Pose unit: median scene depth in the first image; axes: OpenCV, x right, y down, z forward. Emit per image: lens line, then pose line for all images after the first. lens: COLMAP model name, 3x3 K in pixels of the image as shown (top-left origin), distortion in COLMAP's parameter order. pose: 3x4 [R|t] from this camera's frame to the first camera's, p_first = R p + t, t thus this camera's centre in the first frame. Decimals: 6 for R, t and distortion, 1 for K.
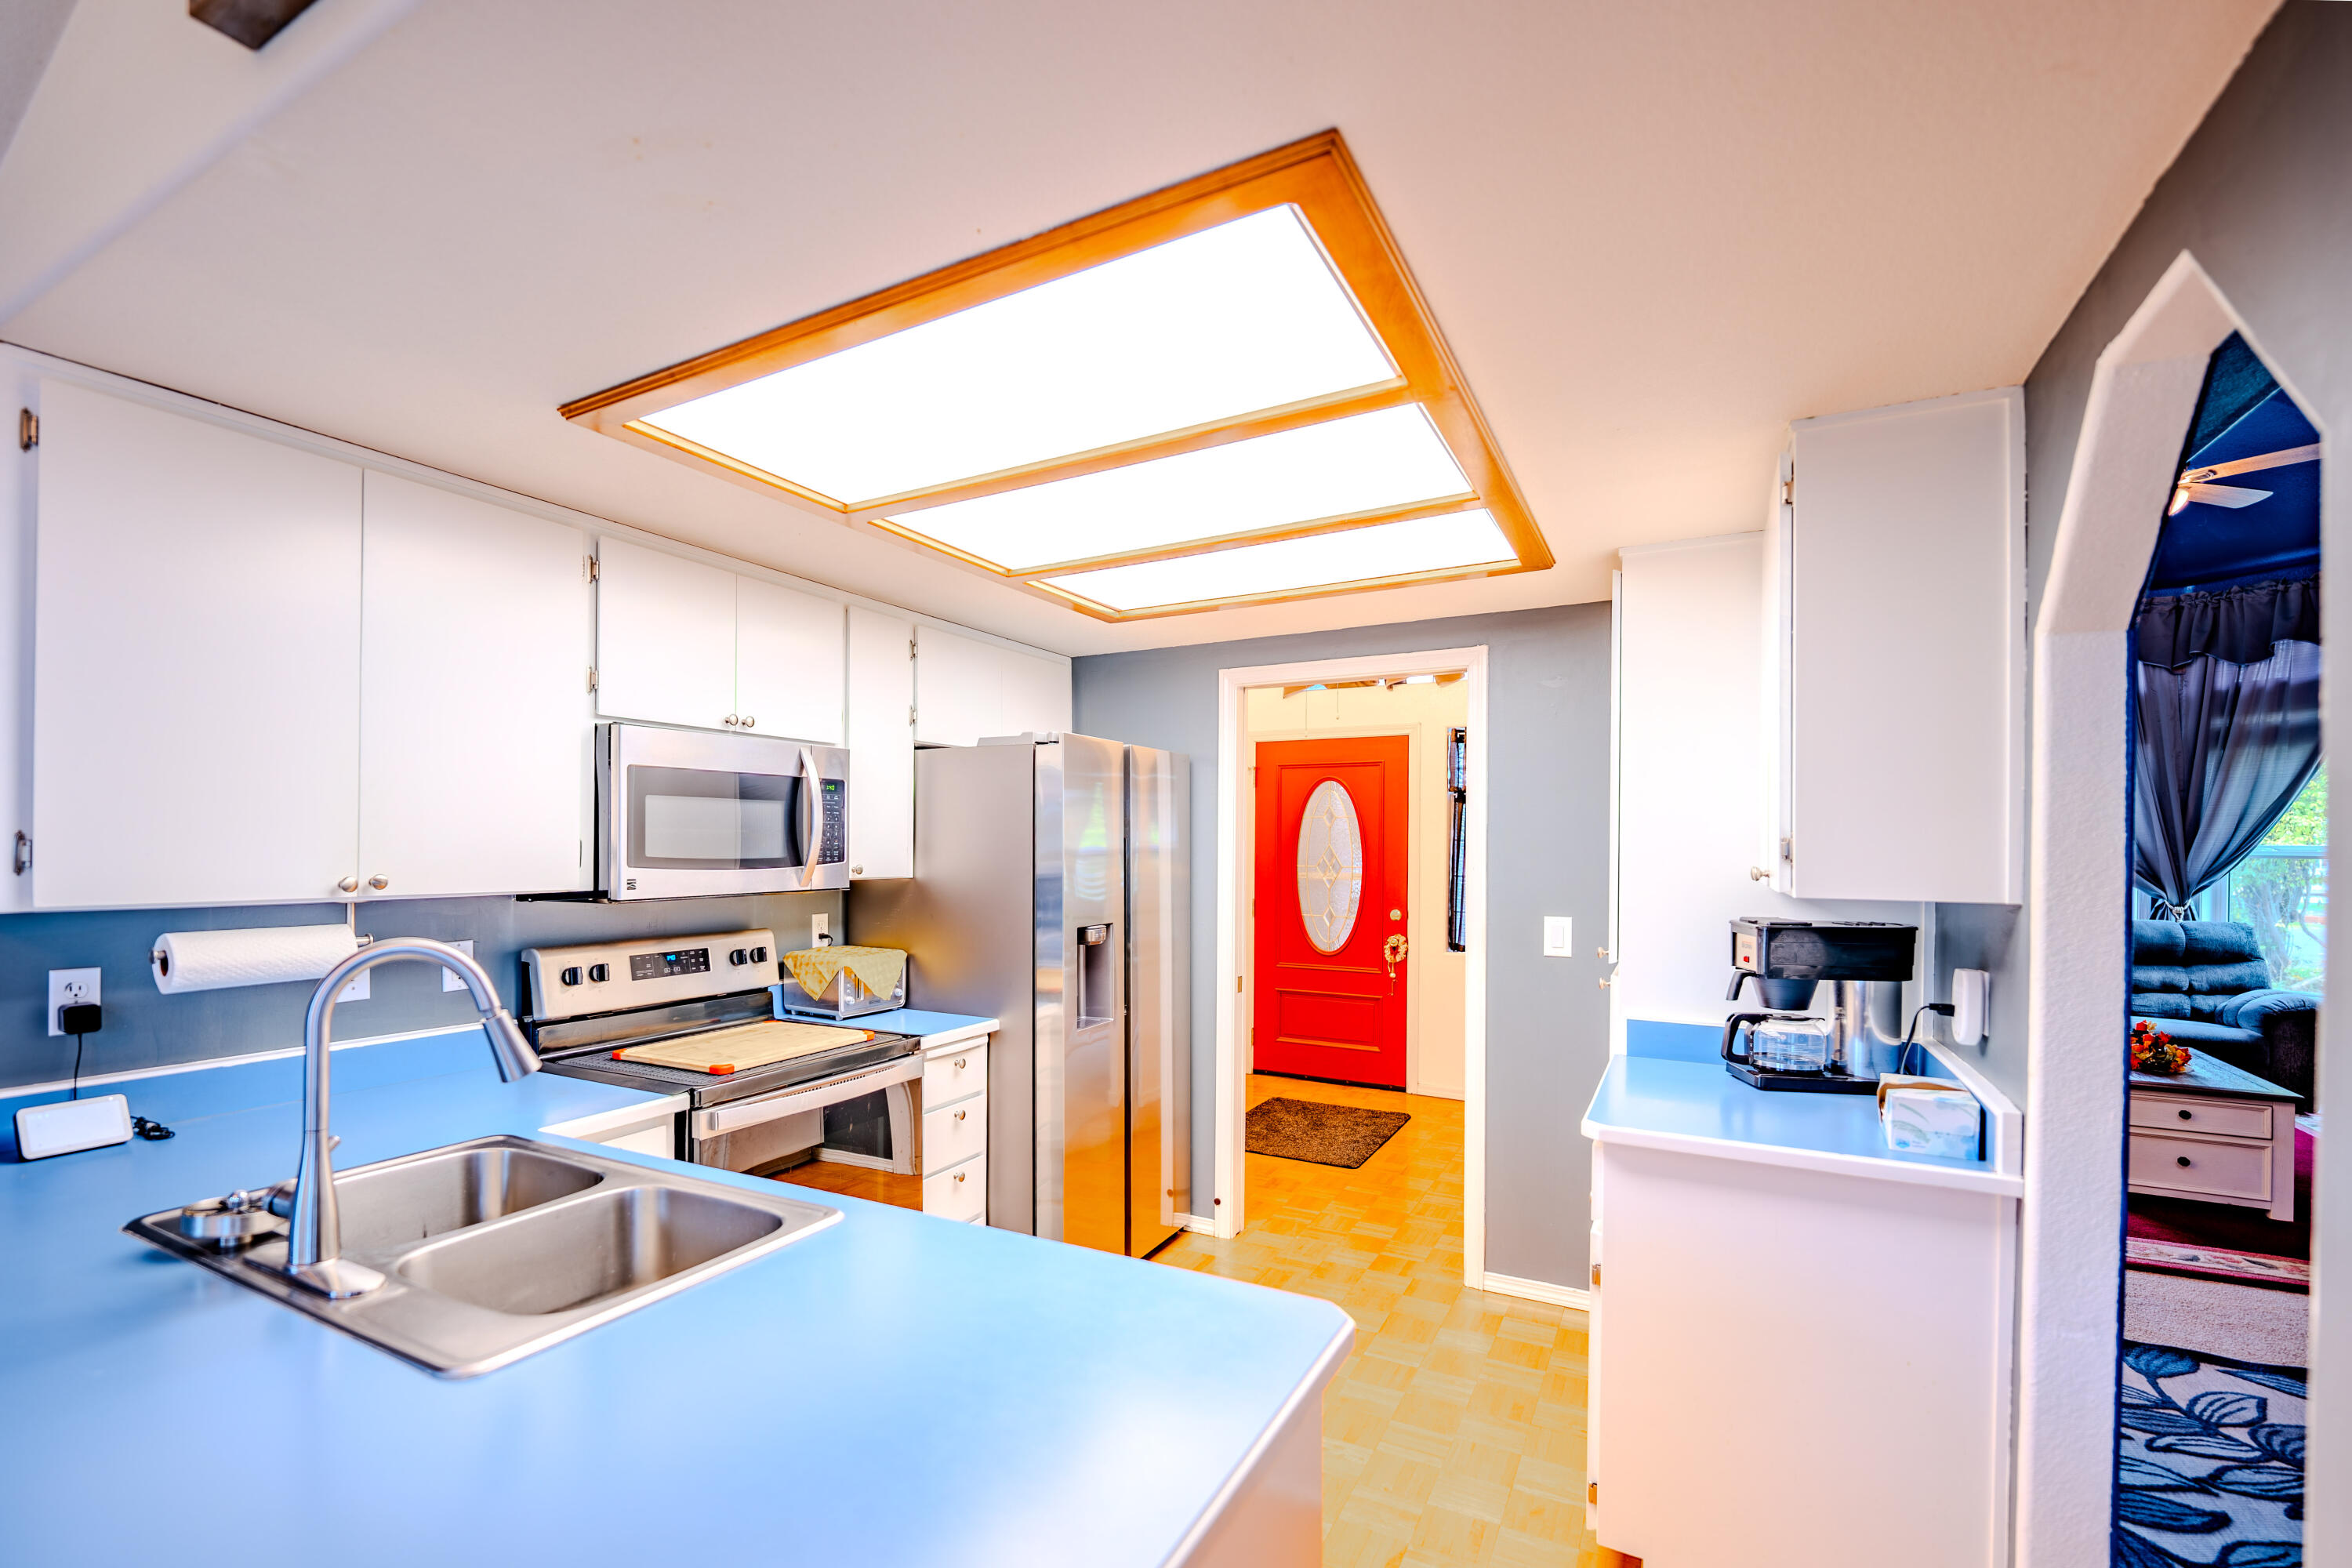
lens RADIAL K [[999.4, 0, 1135.5], [0, 999.4, 861.7], [0, 0, 1]] dist [0.001182, -0.000040]
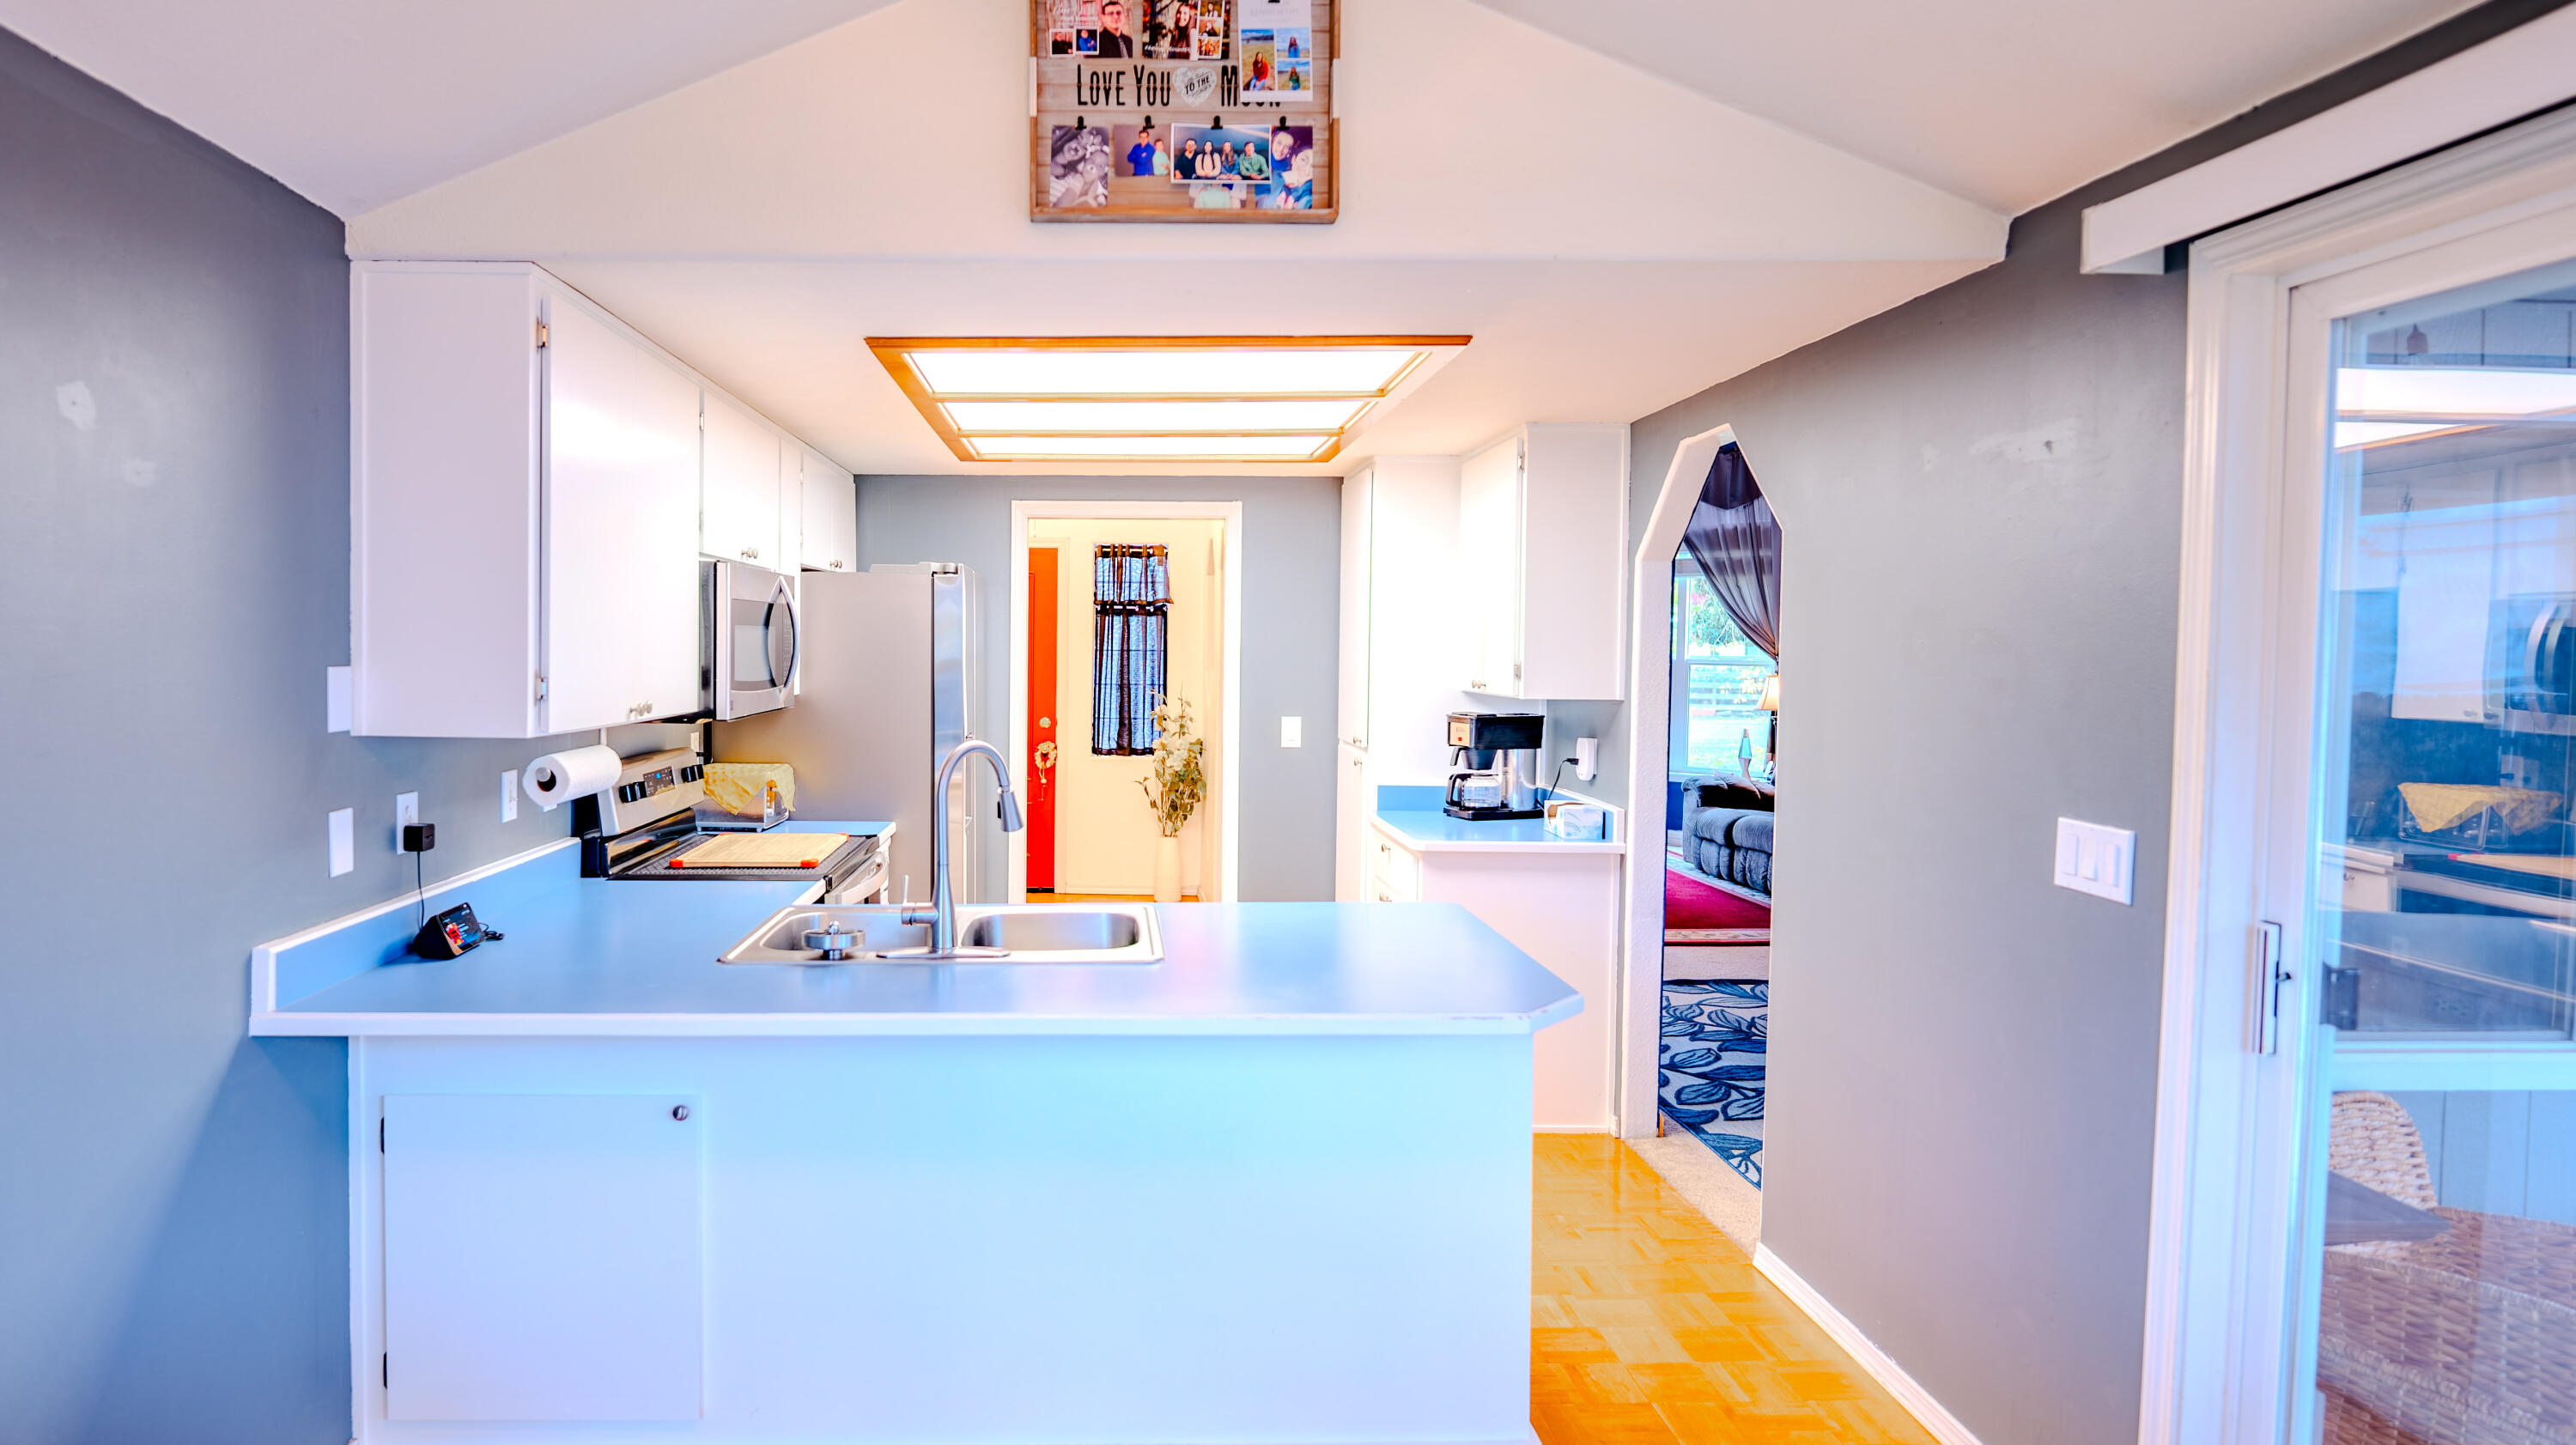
lens RADIAL K [[1270.9, 0, 1107.7], [0, 1270.9, 712.9], [0, 0, 1]] dist [0.027250, -0.000036]
pose [[0.873995, -0.023437, 0.485369, -0.765526], [0.004346, 0.999173, 0.040422, -0.023295], [-0.485915, -0.033219, 0.873375, -0.424416]]
